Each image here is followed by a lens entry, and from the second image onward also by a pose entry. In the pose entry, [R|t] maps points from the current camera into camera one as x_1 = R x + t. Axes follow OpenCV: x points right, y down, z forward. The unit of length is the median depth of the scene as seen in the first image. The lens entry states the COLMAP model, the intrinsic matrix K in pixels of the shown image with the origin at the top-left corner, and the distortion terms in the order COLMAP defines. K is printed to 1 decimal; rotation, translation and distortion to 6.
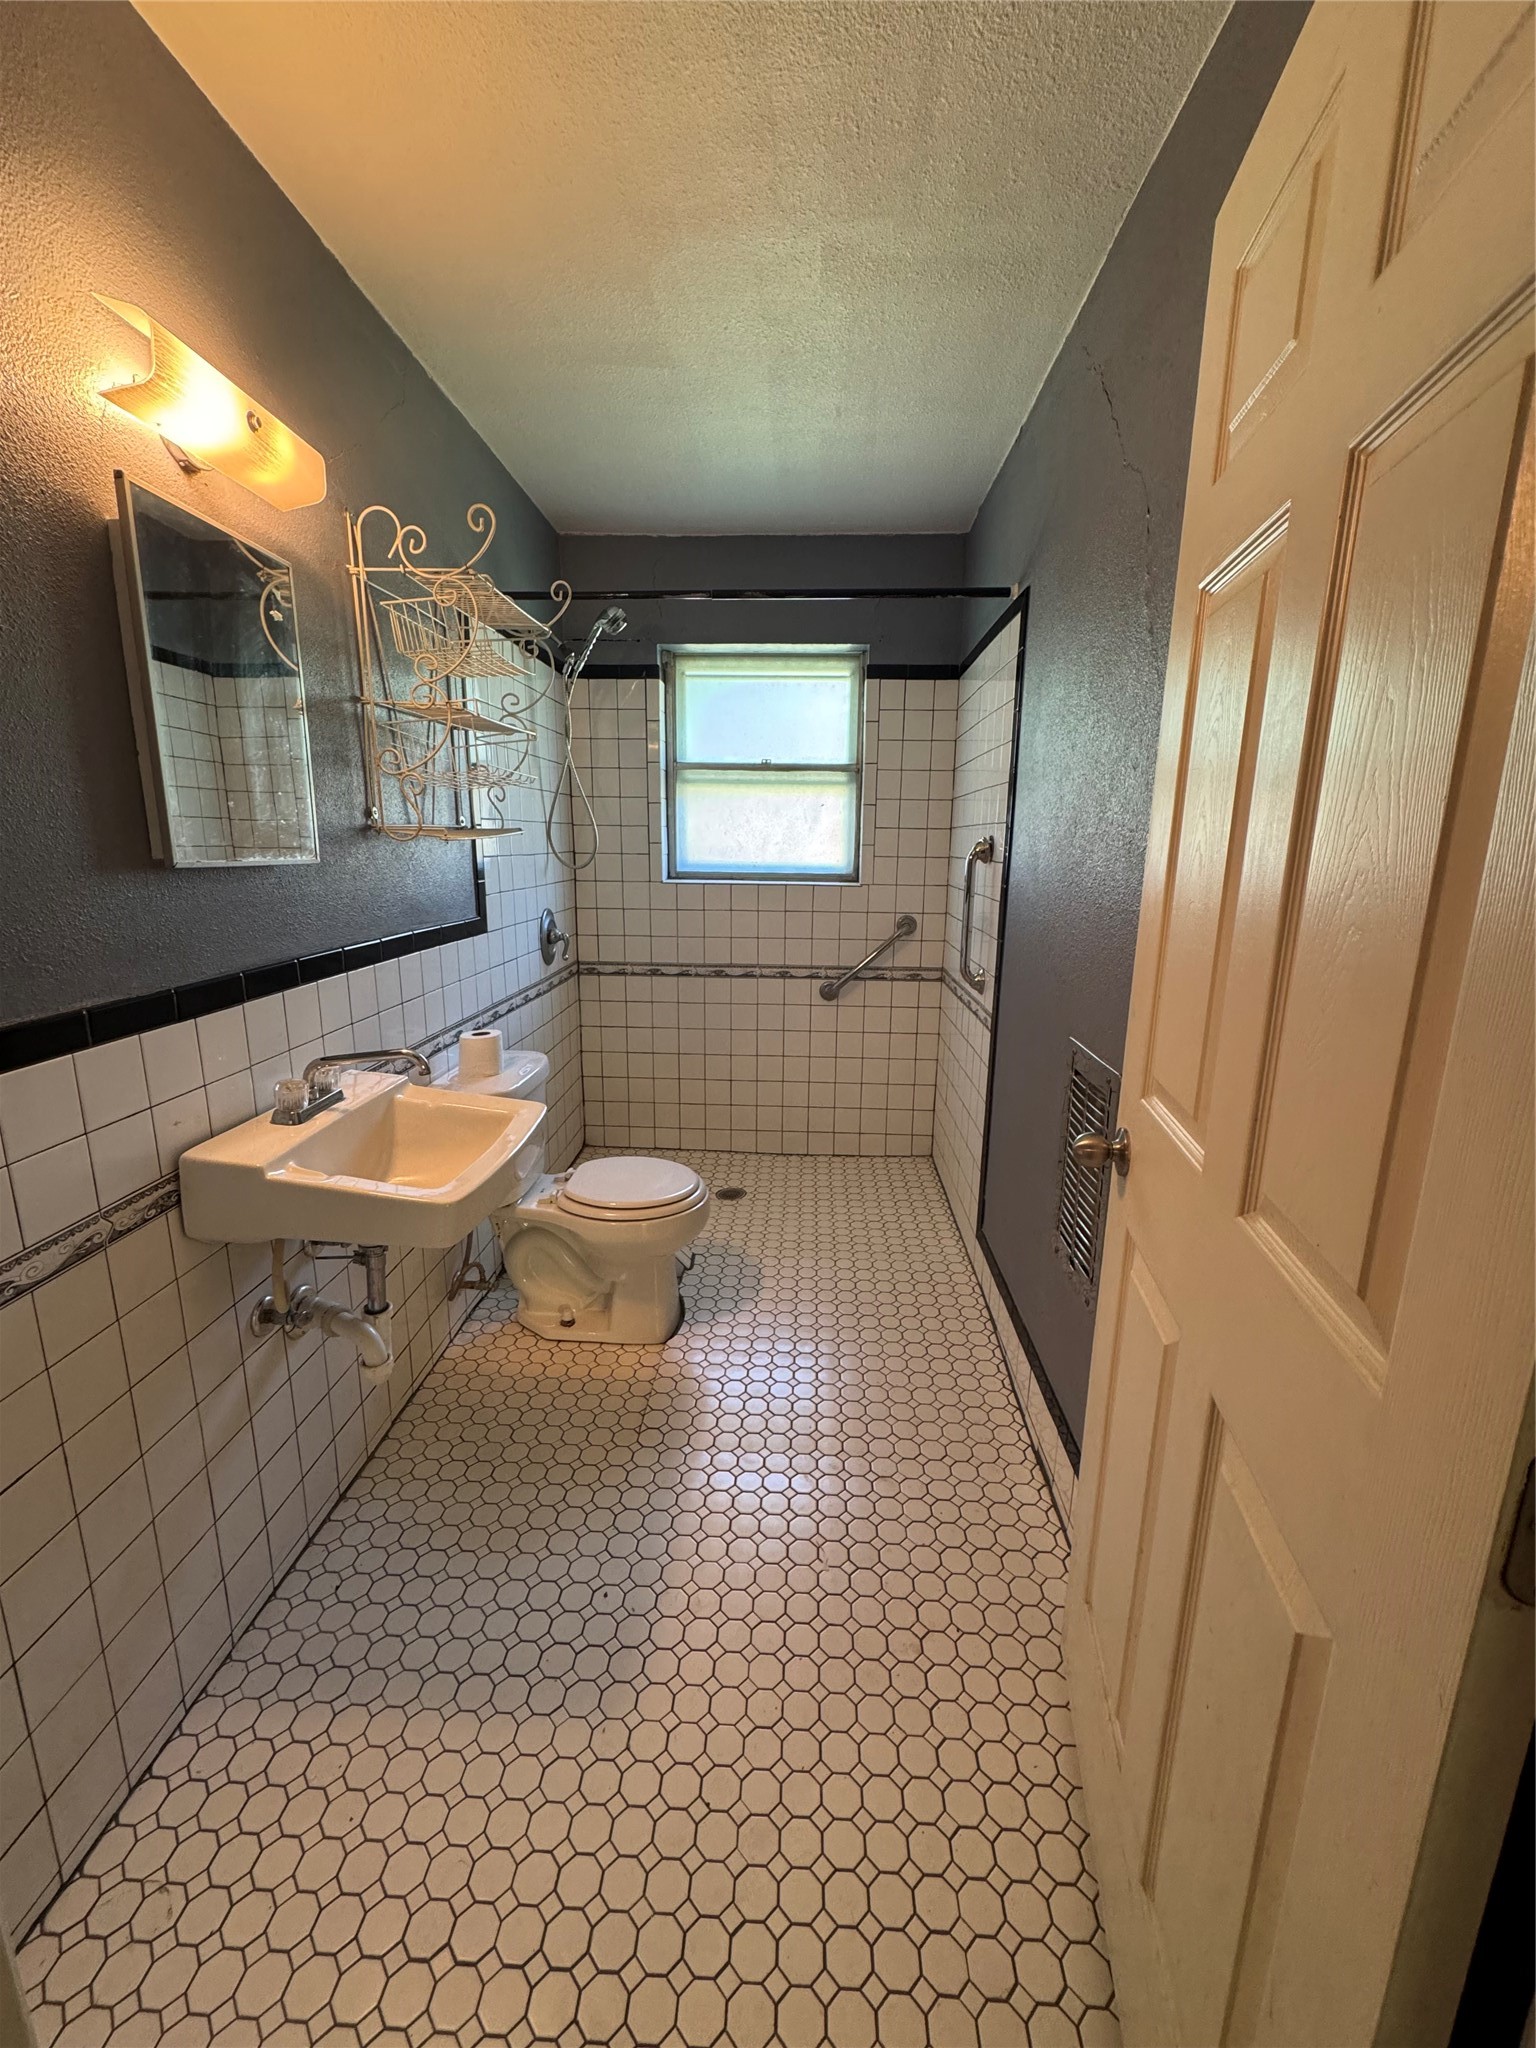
lens RADIAL K [[816.1, 0, 766.2], [0, 816.1, 1019.3], [0, 0, 1]] dist [-0.001776, -0.000217]
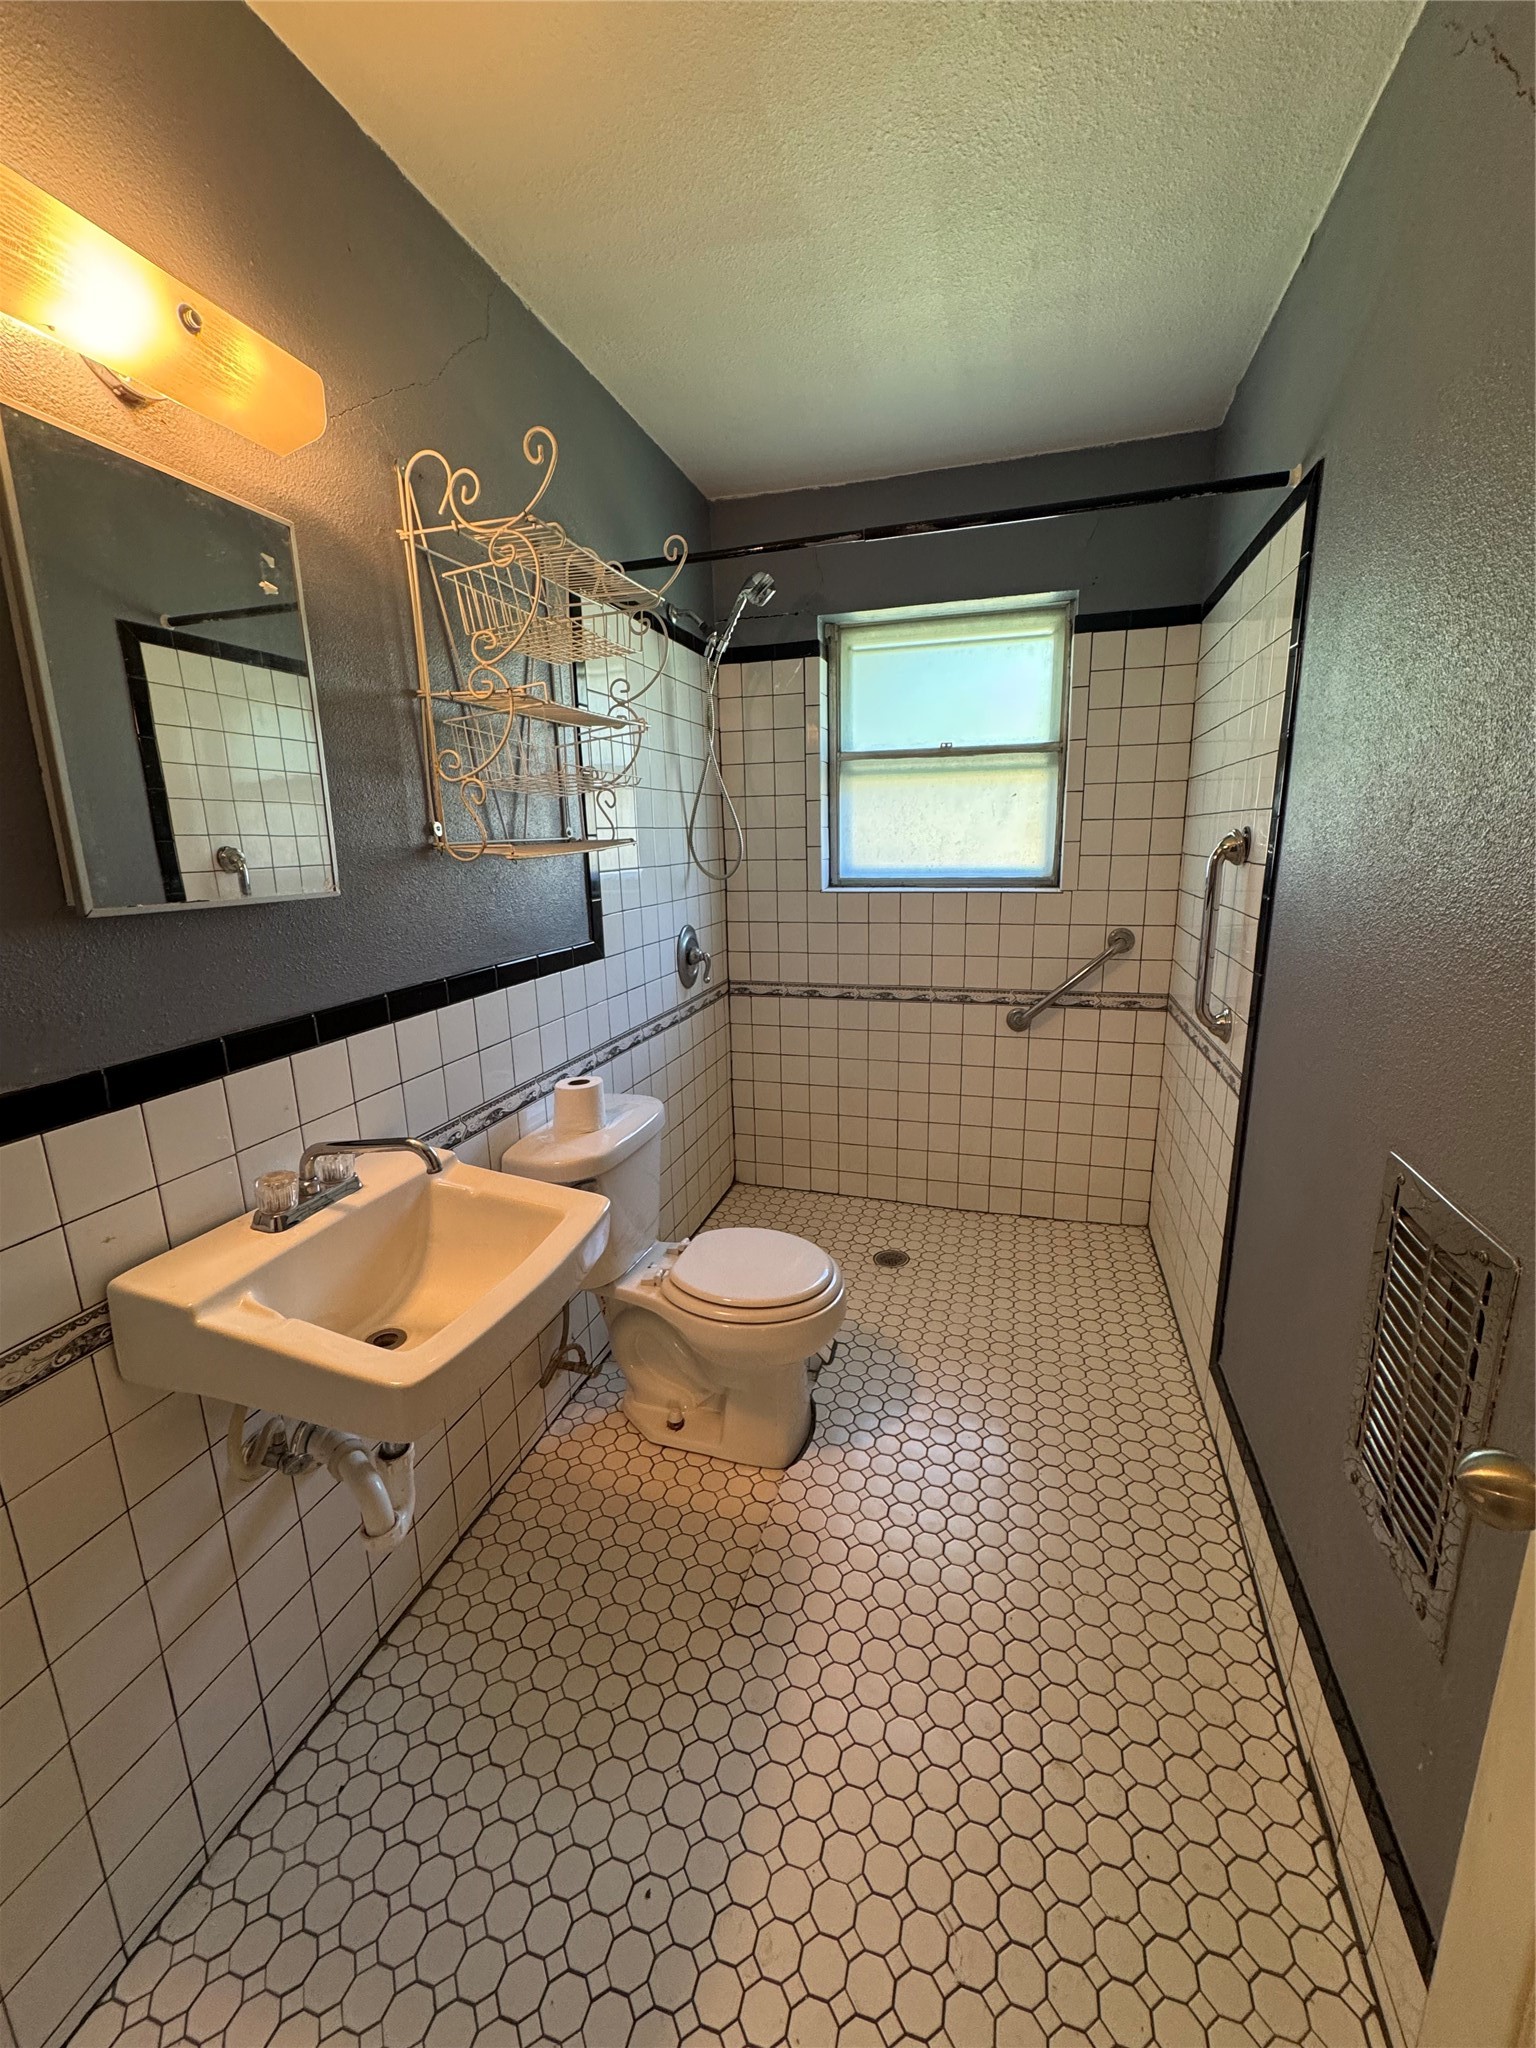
lens RADIAL K [[816.1, 0, 767.3], [0, 816.1, 1022.1], [0, 0, 1]] dist [-0.001776, -0.000217]
pose [[0.970803, 0.021419, -0.238921, 0.043145], [-0.019355, 0.999752, 0.010981, -0.057200], [0.239097, -0.006036, 0.970977, 0.215436]]
